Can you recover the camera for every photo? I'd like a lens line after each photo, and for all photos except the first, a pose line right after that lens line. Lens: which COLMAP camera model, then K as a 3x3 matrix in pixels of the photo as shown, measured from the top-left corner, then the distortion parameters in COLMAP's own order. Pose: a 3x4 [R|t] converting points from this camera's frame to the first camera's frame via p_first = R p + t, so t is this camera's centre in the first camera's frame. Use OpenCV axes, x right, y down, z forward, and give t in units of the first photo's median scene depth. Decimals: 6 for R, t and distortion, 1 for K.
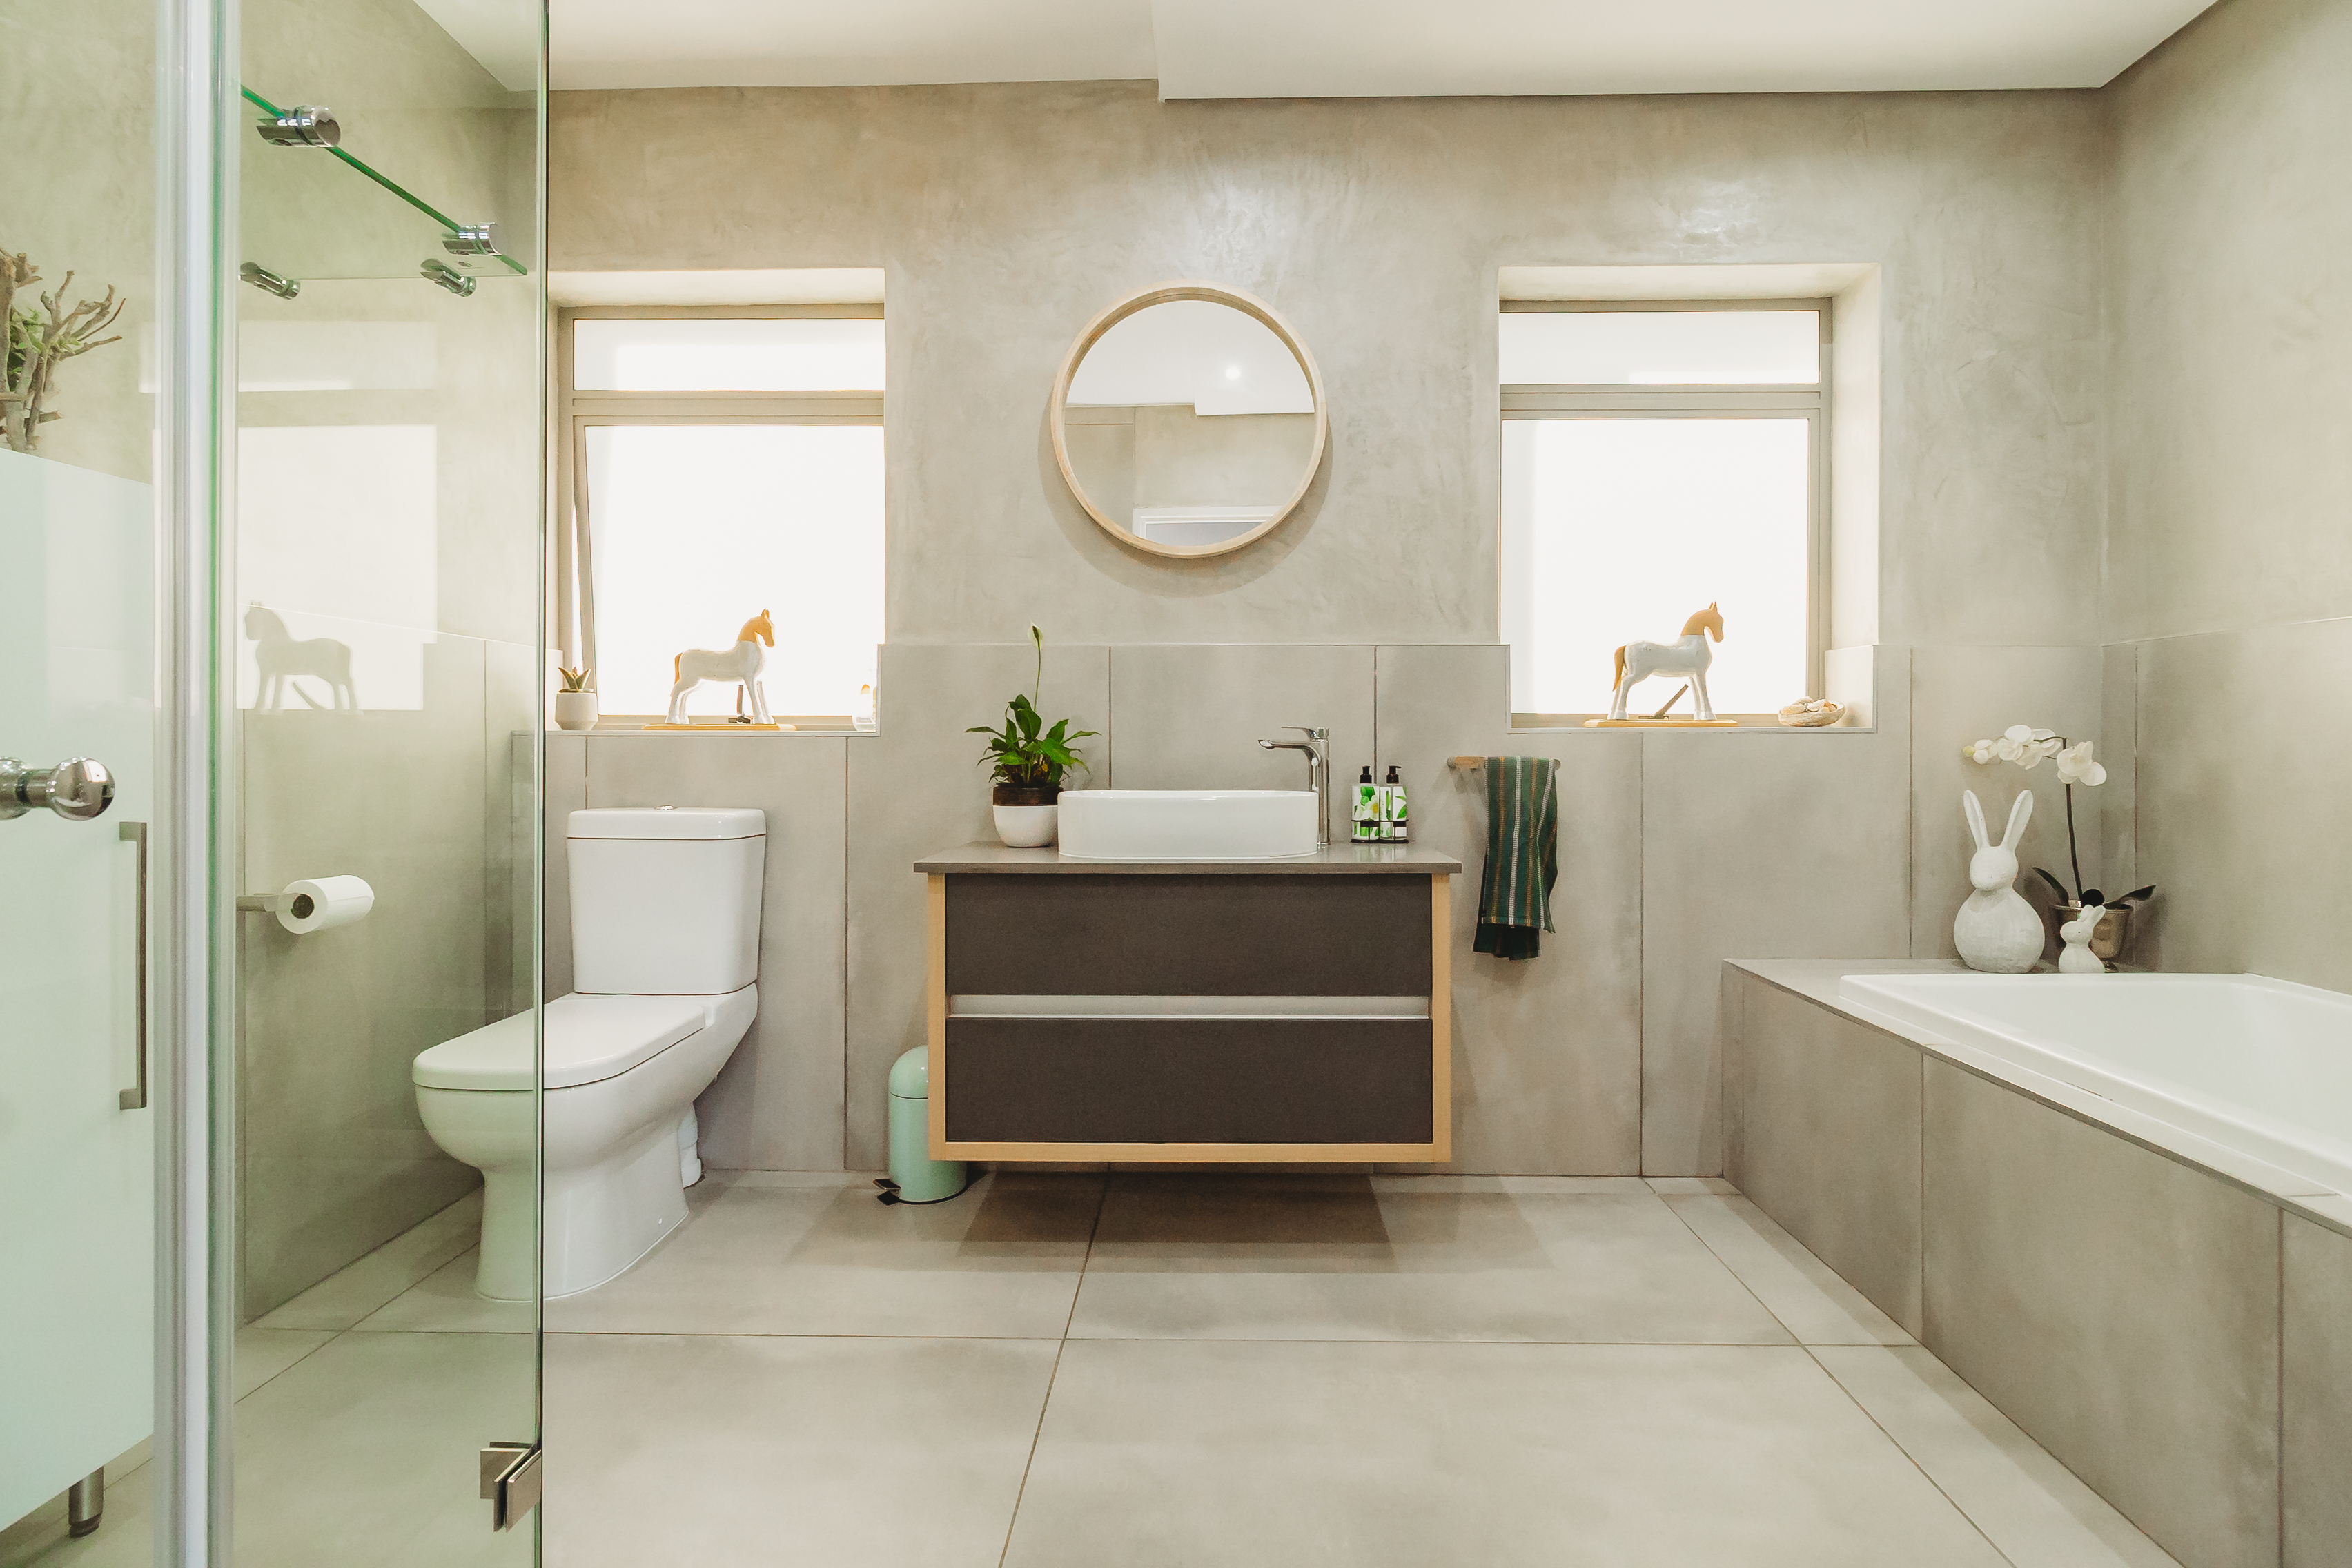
lens RADIAL K [[1103.2, 0, 1173.5], [0, 1103.2, 746.5], [0, 0, 1]] dist [-0.000668, -0.000500]
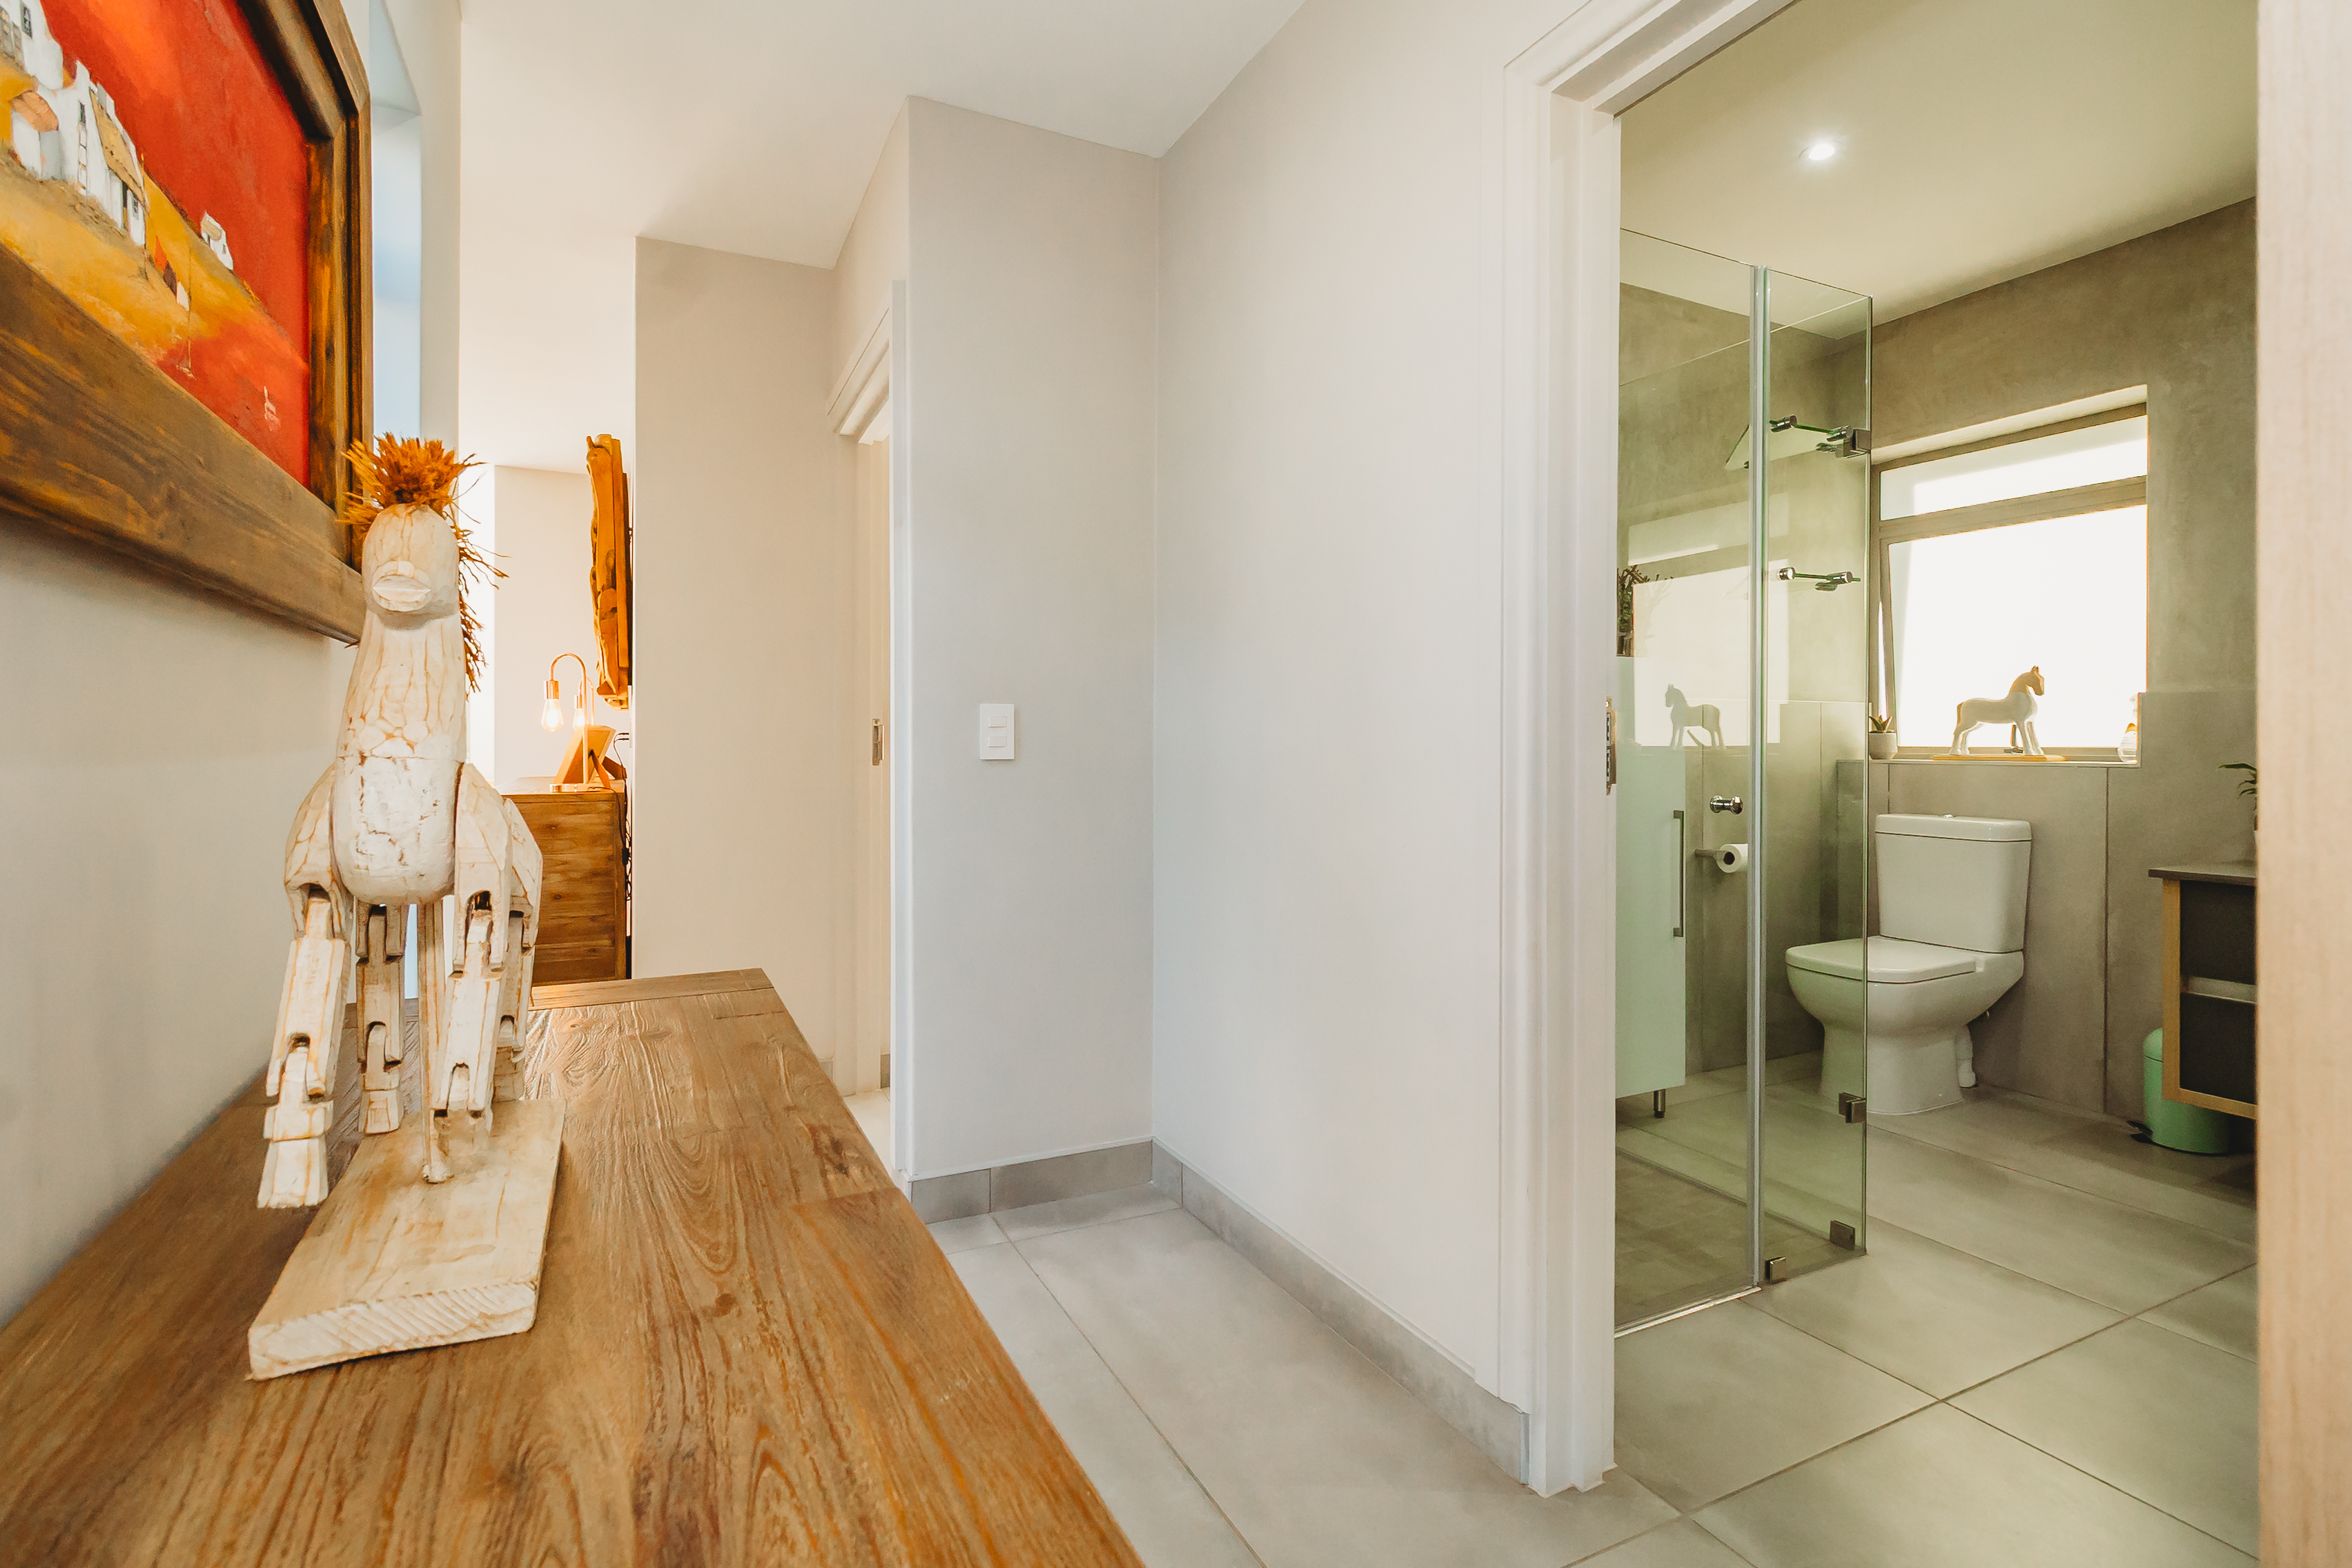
lens RADIAL K [[1103.2, 0, 1173.5], [0, 1103.2, 746.5], [0, 0, 1]] dist [-0.000668, -0.000500]
pose [[0.484511, 0.003662, -0.874777, 0.294858], [0.000564, 0.999990, 0.004498, -0.040380], [0.874785, -0.002672, 0.484504, -0.553118]]
